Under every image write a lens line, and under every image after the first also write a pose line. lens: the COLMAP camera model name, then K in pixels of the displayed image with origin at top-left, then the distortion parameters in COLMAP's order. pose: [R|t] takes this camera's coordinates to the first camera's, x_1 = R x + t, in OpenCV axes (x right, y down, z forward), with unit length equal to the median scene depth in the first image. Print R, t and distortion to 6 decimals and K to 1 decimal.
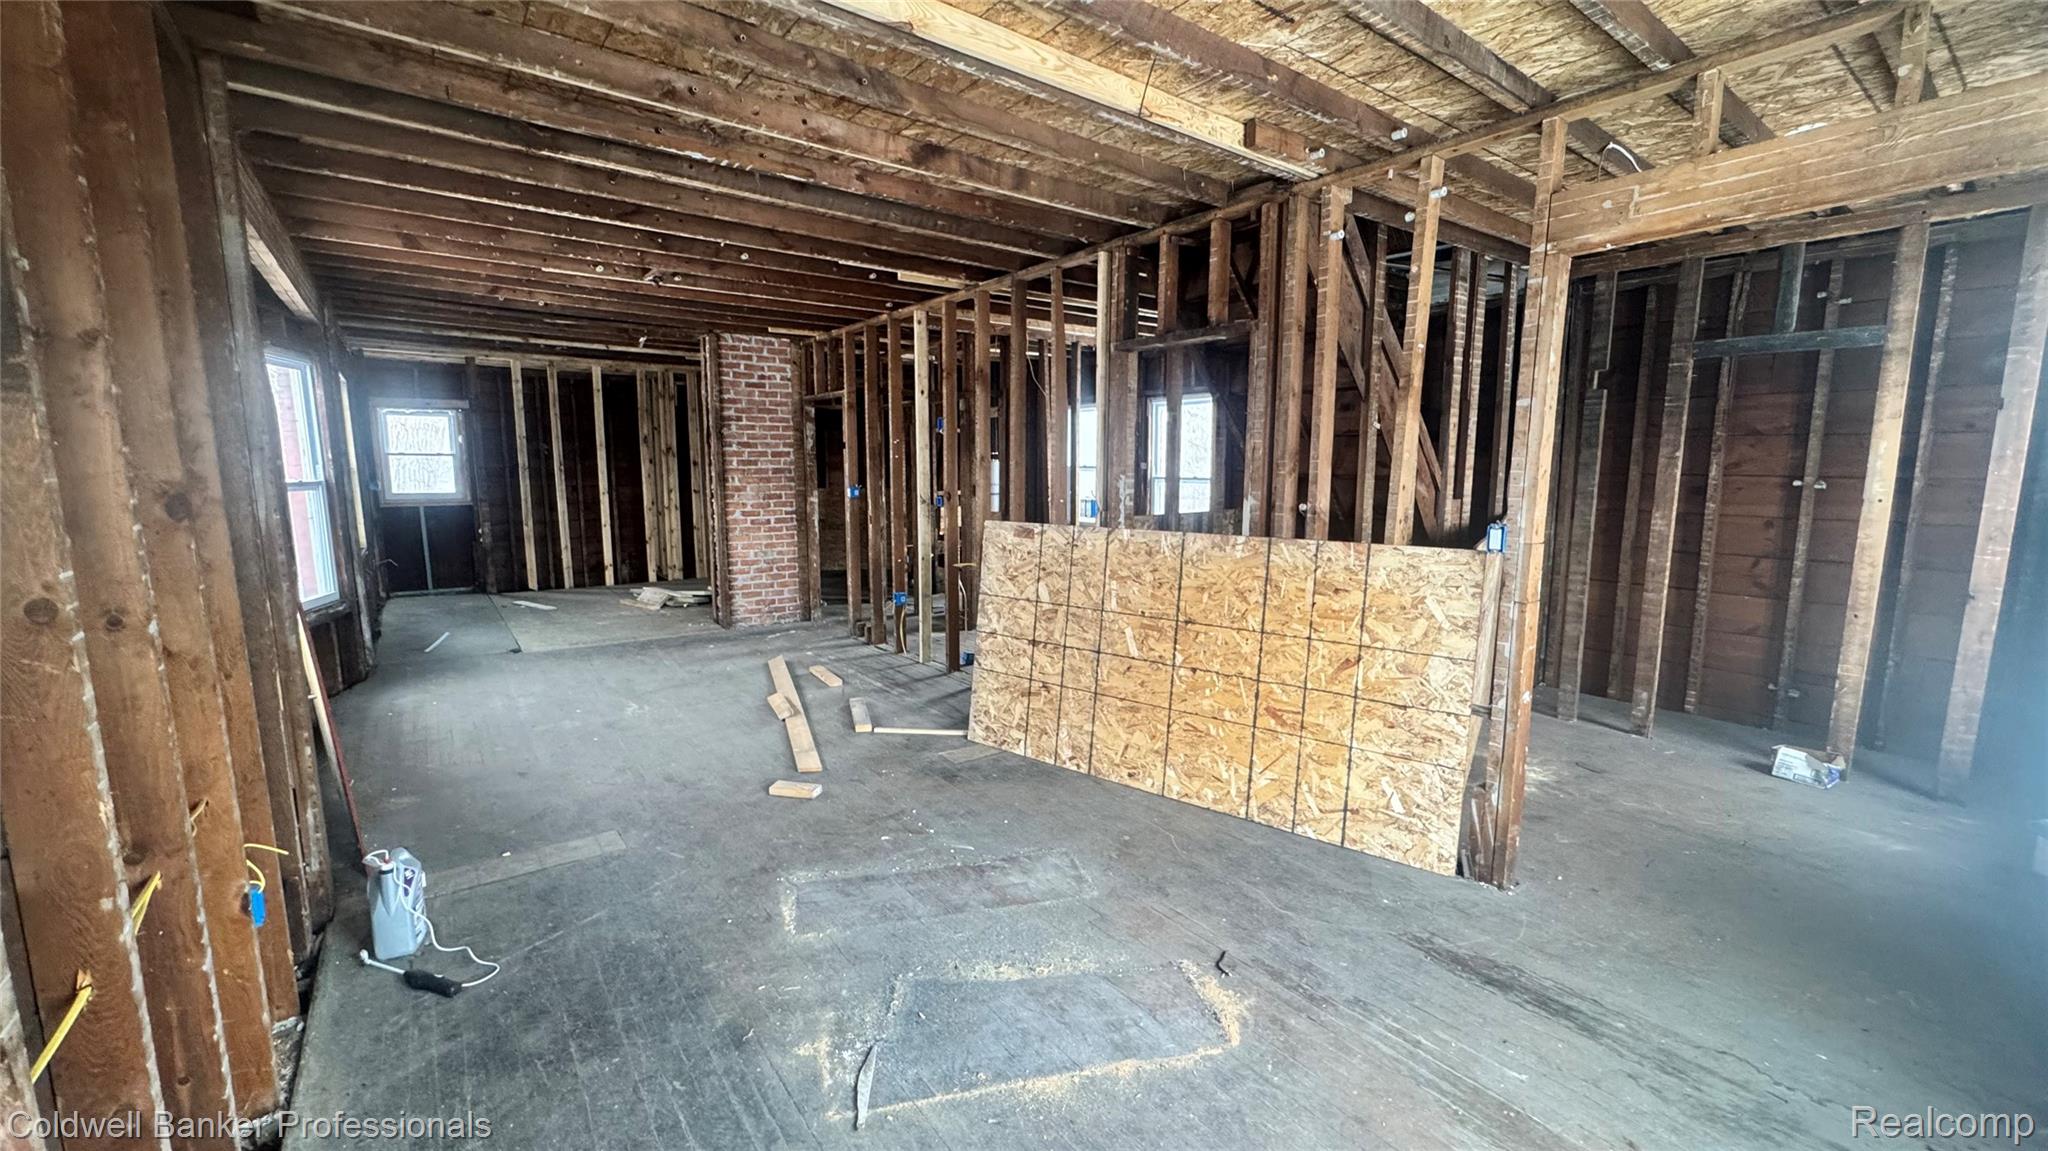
lens RADIAL K [[817.9, 0, 1034.2], [0, 817.9, 580.0], [0, 0, 1]] dist [-0.002744, -0.000131]
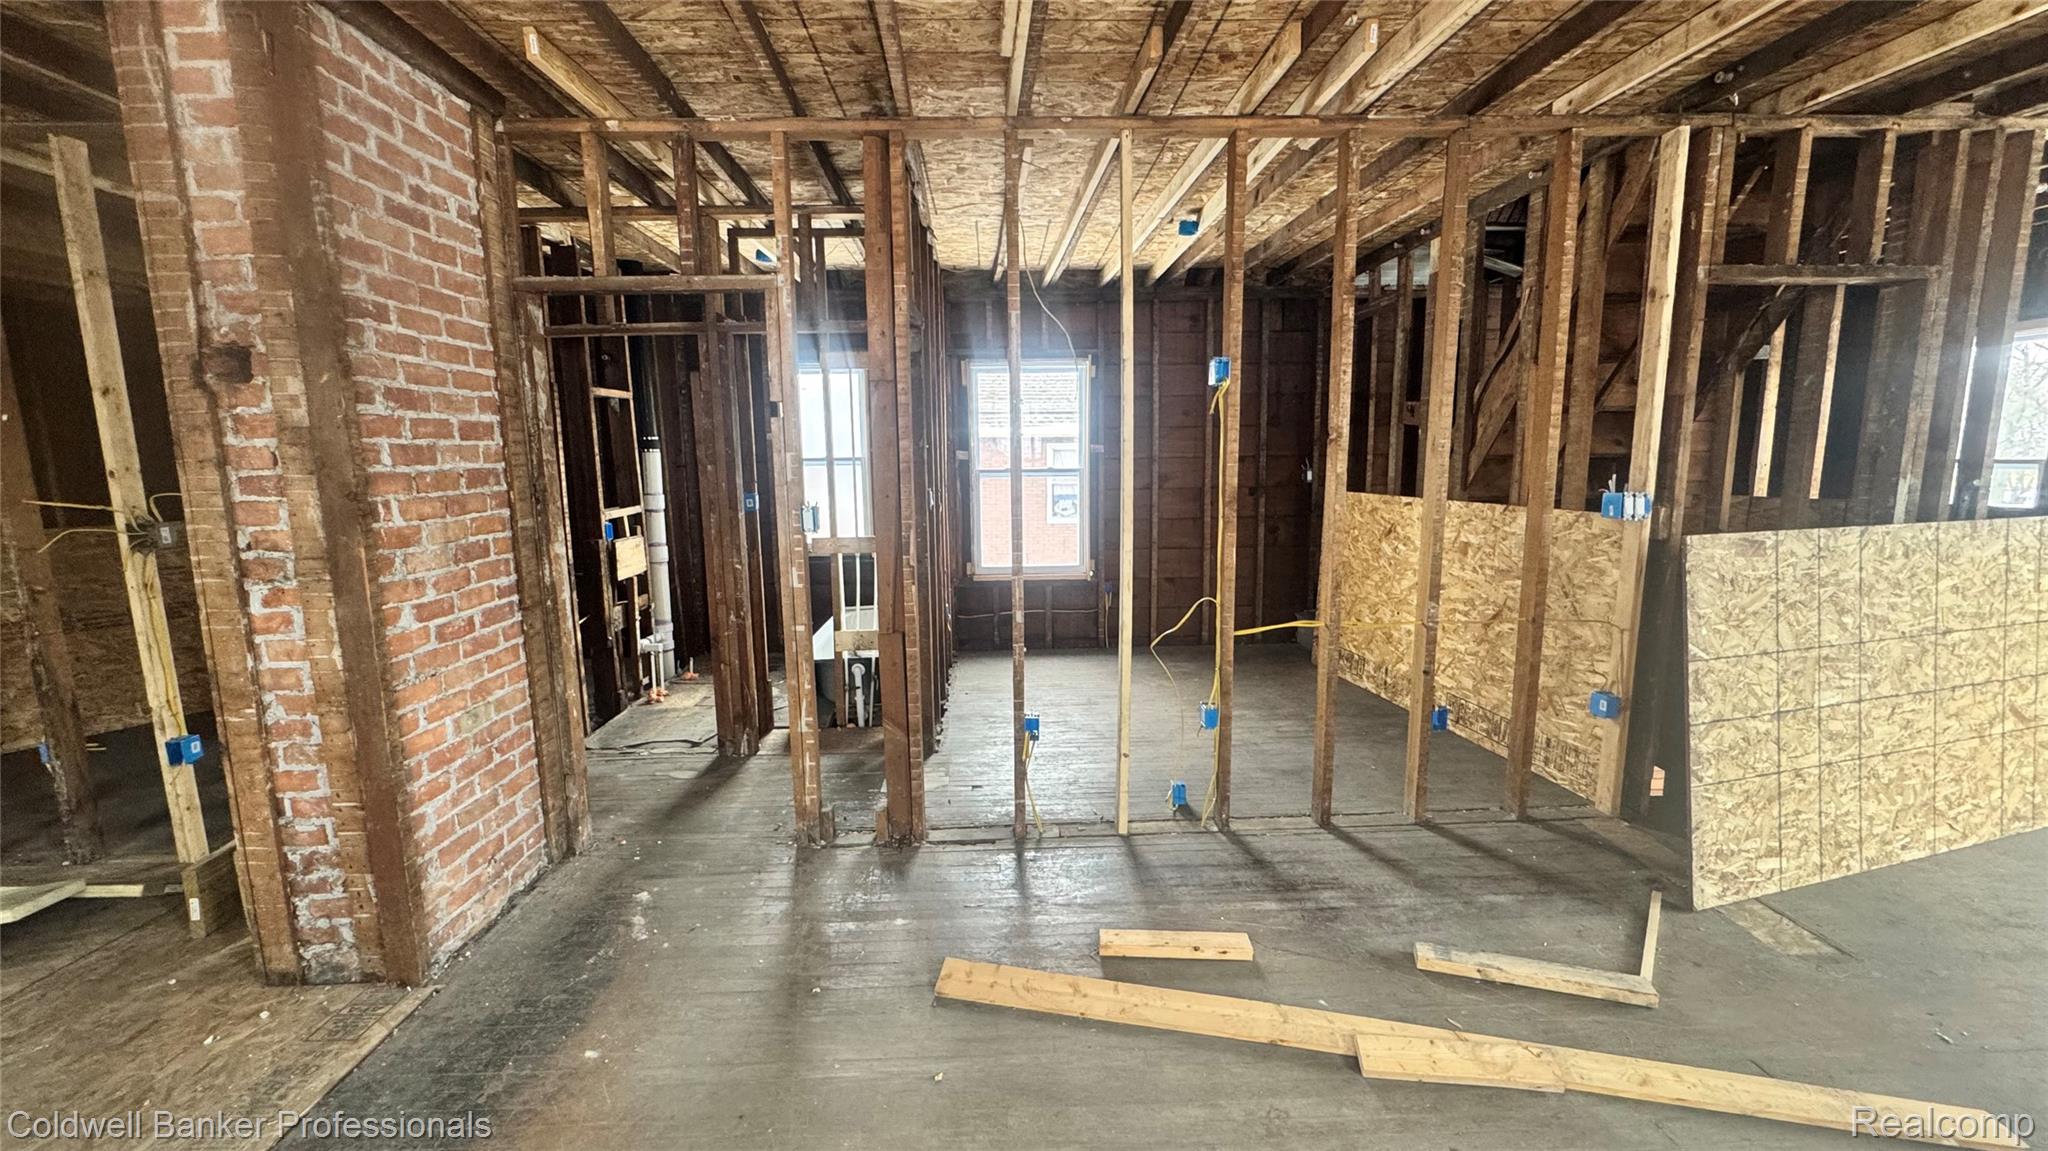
lens RADIAL K [[817.9, 0, 1025.0], [0, 817.9, 575.8], [0, 0, 1]] dist [-0.002744, -0.000131]
pose [[0.571714, -0.130784, 0.809962, -0.482517], [0.129851, 0.989194, 0.068068, -0.087464], [-0.810113, 0.066259, 0.582518, 0.624677]]
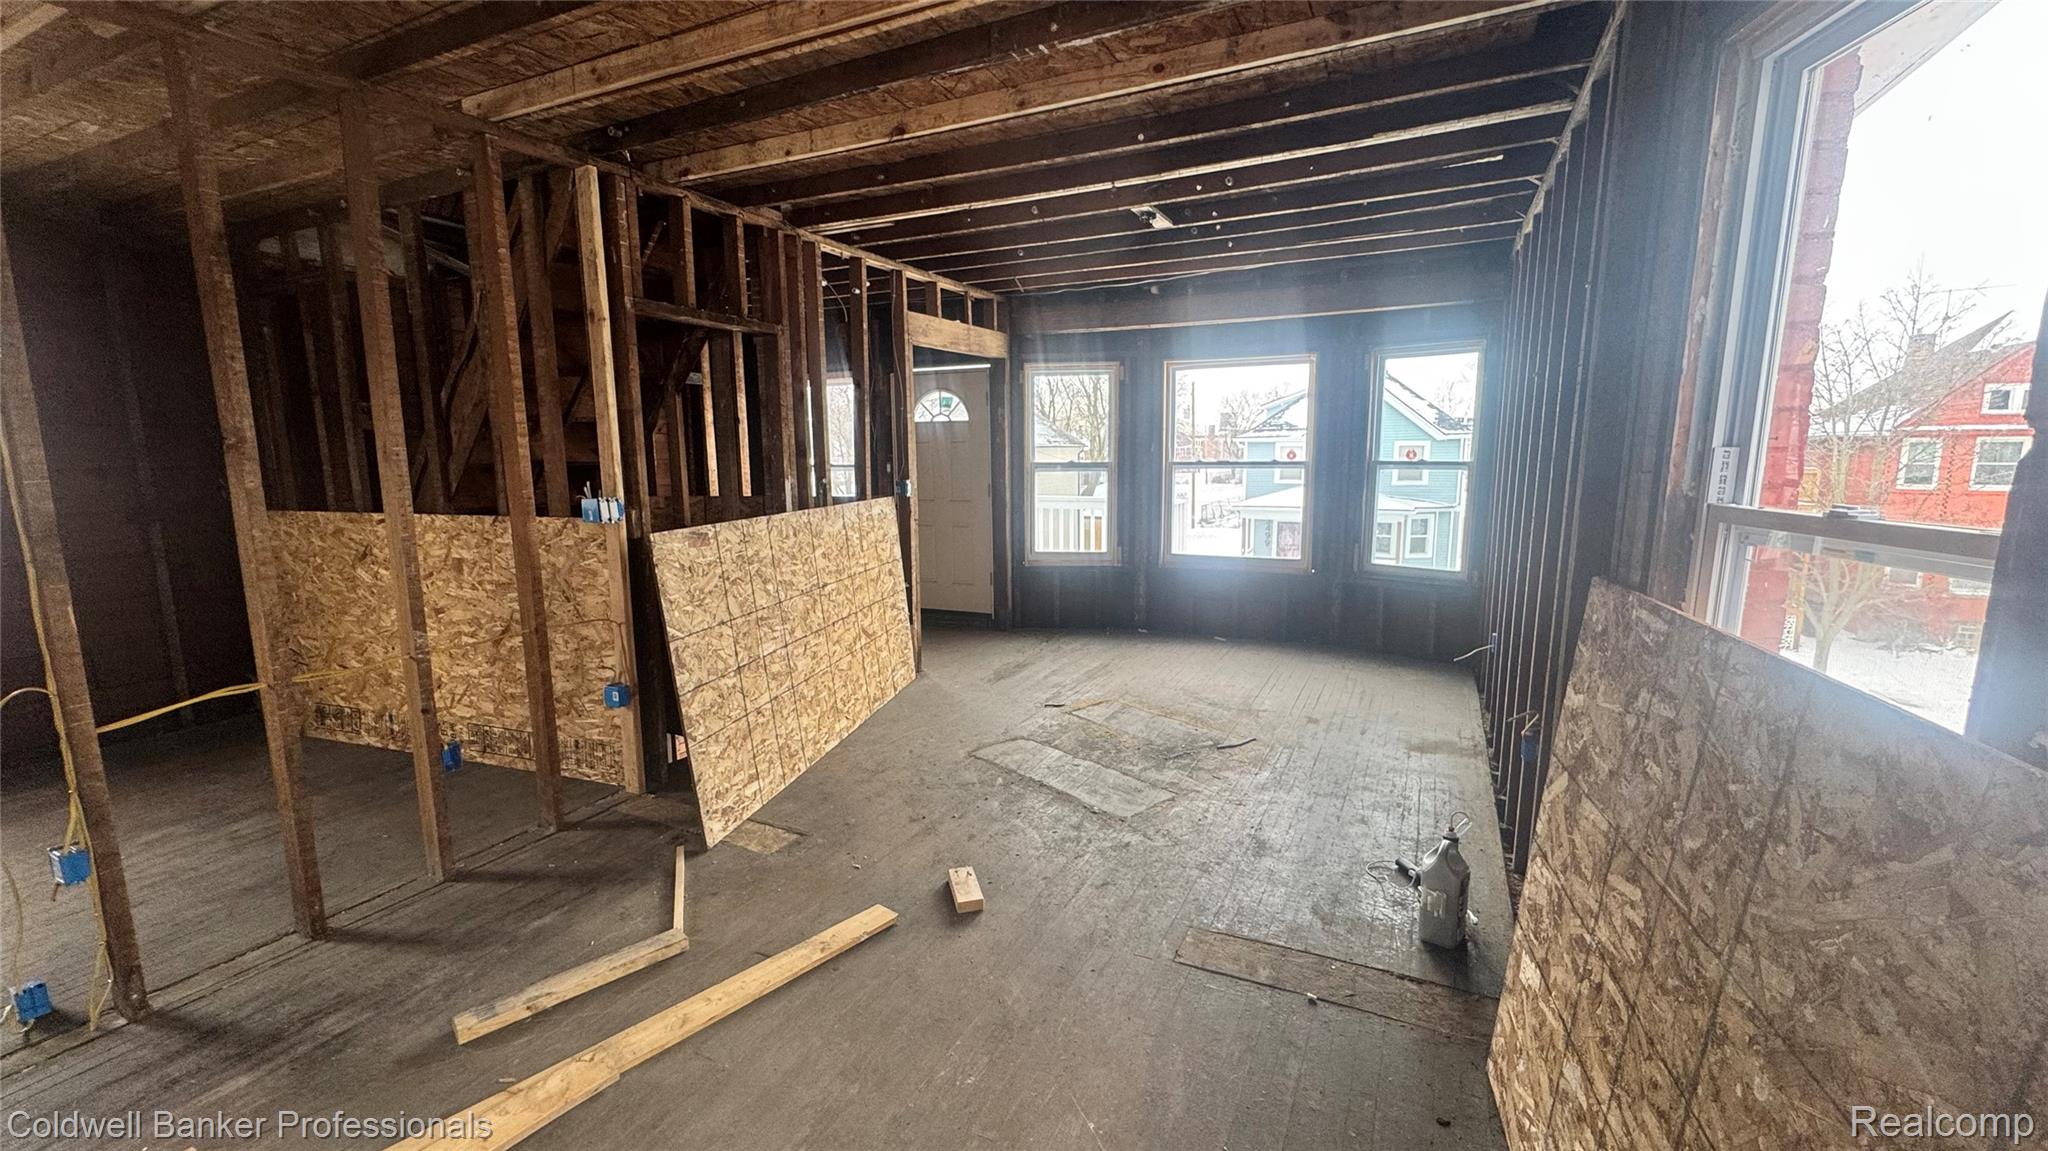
lens RADIAL K [[817.9, 0, 1024.9], [0, 817.9, 575.3], [0, 0, 1]] dist [-0.002744, -0.000131]
pose [[-0.451349, -0.132216, 0.882498, -0.471390], [0.134822, 0.967506, 0.213906, -0.084793], [-0.882104, 0.215527, -0.418857, 0.607405]]
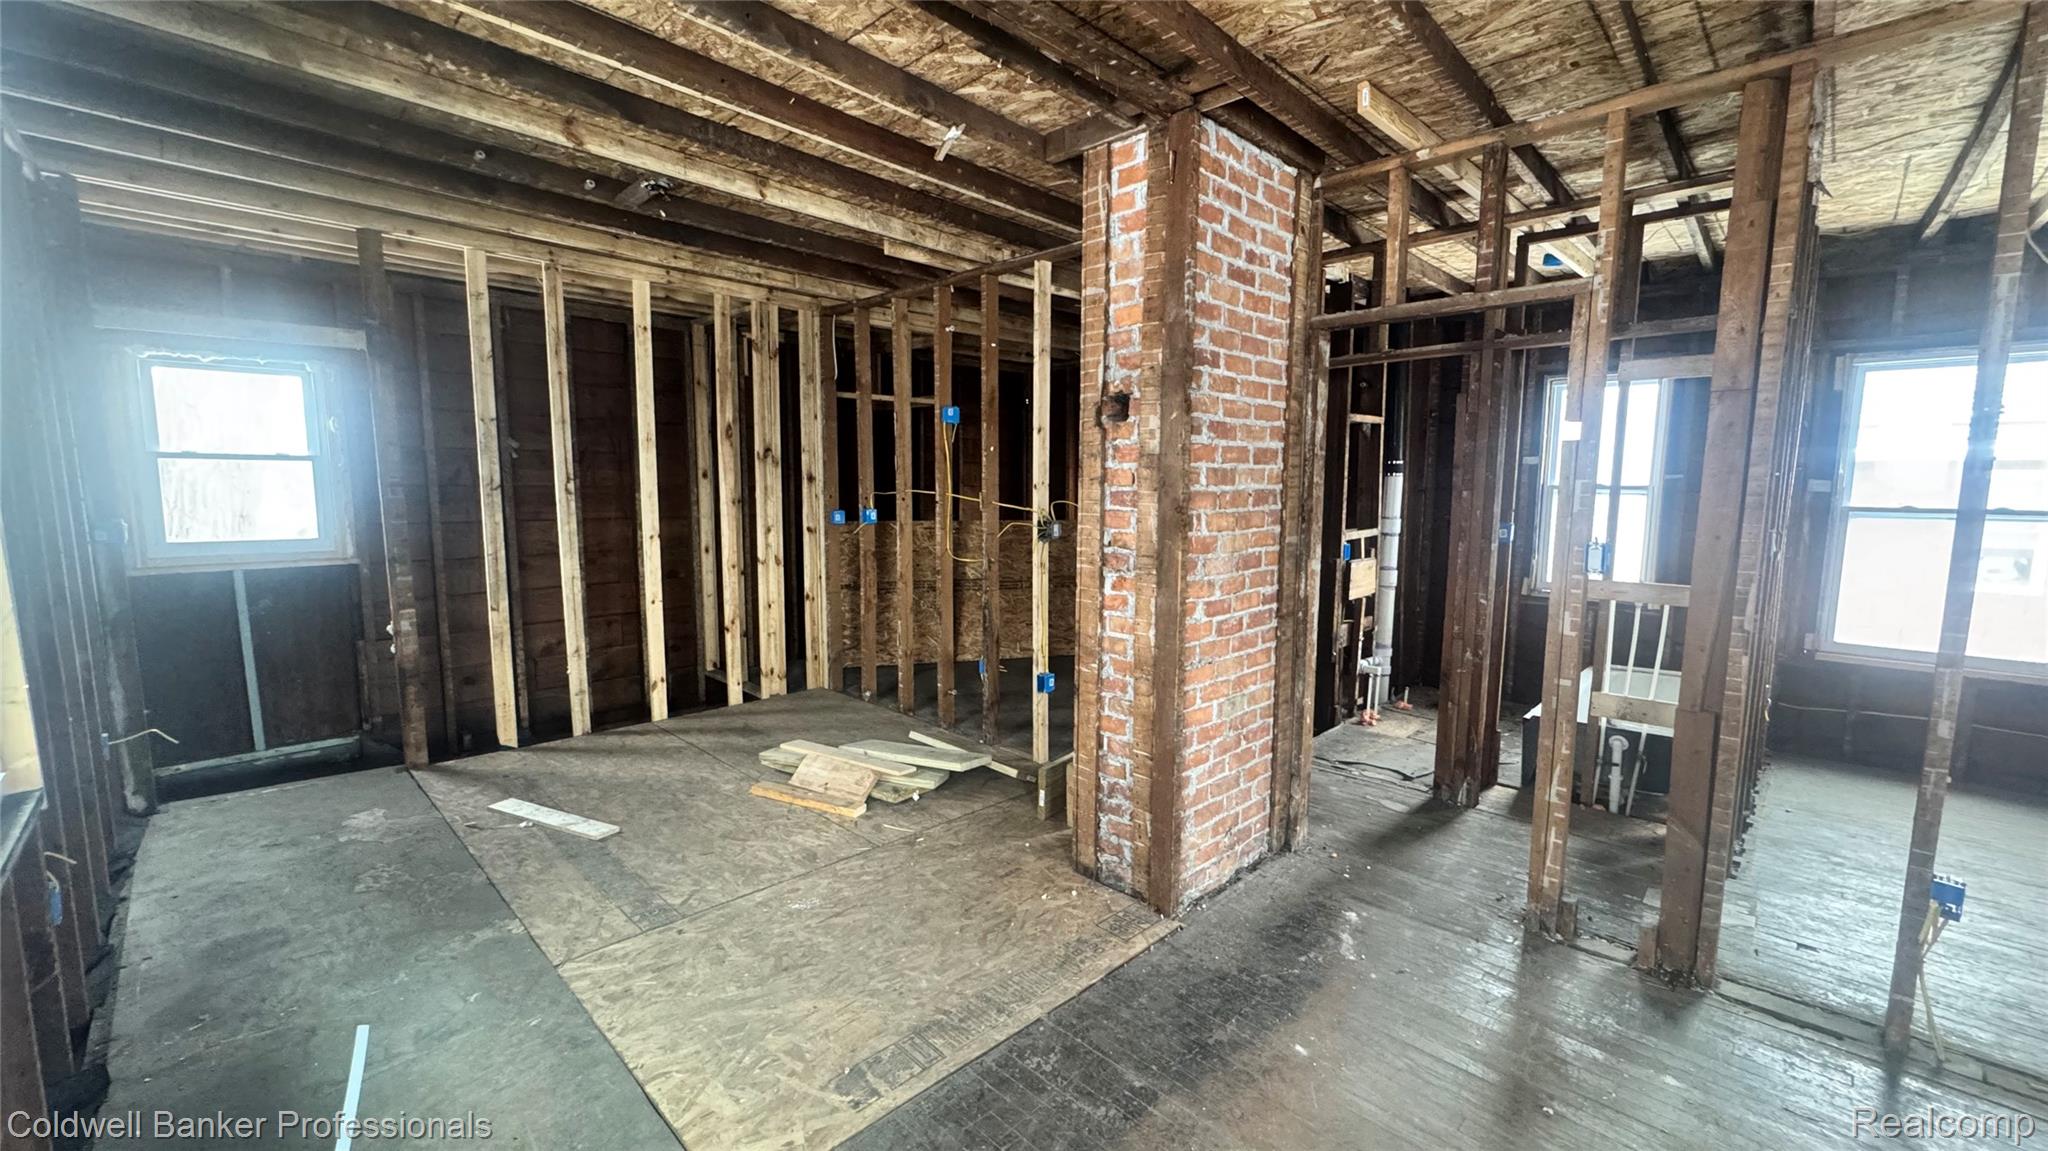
lens RADIAL K [[817.9, 0, 1025.6], [0, 817.9, 575.3], [0, 0, 1]] dist [-0.002744, -0.000131]
pose [[0.989716, -0.014172, 0.142346, -0.499261], [0.017734, 0.999560, -0.023786, -0.090315], [-0.141946, 0.026065, 0.989531, 0.639138]]
